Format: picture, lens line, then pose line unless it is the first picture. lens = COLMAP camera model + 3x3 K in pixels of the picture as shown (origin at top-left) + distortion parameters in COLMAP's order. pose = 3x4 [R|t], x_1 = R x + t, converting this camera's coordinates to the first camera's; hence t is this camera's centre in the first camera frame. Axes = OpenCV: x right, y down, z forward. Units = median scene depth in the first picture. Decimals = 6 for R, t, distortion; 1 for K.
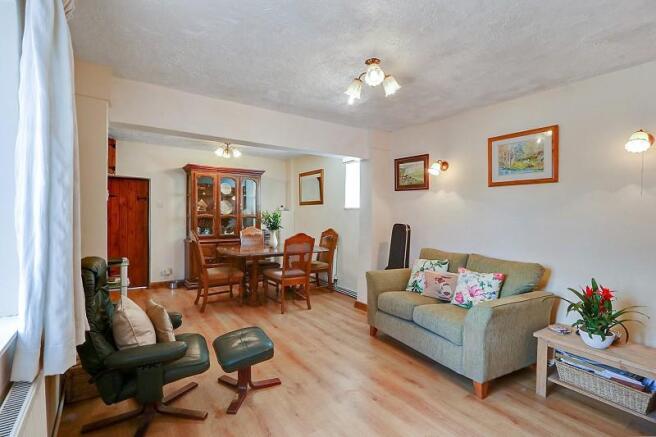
lens RADIAL K [[305.1, 0, 326.1], [0, 305.1, 217.4], [0, 0, 1]] dist [-0.004452, -0.000422]
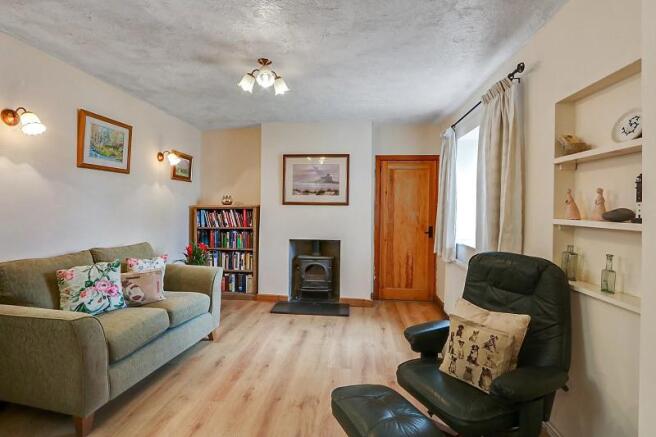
lens RADIAL K [[305.1, 0, 317.2], [0, 305.1, 207.2], [0, 0, 1]] dist [-0.004452, -0.000422]
pose [[-0.736339, -0.025535, 0.676131, -0.539411], [-0.015795, 0.999664, 0.020552, -0.019850], [-0.676429, 0.004453, -0.736495, 1.248976]]
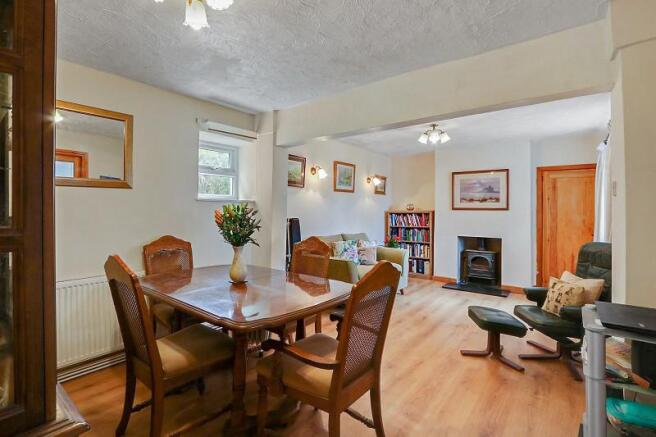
lens RADIAL K [[305.1, 0, 328.0], [0, 305.1, 206.6], [0, 0, 1]] dist [-0.004452, -0.000422]
pose [[-0.286334, -0.007354, 0.958102, -1.044626], [-0.000659, 0.999972, 0.007478, -0.034790], [-0.958130, 0.001510, -0.286330, 1.585655]]
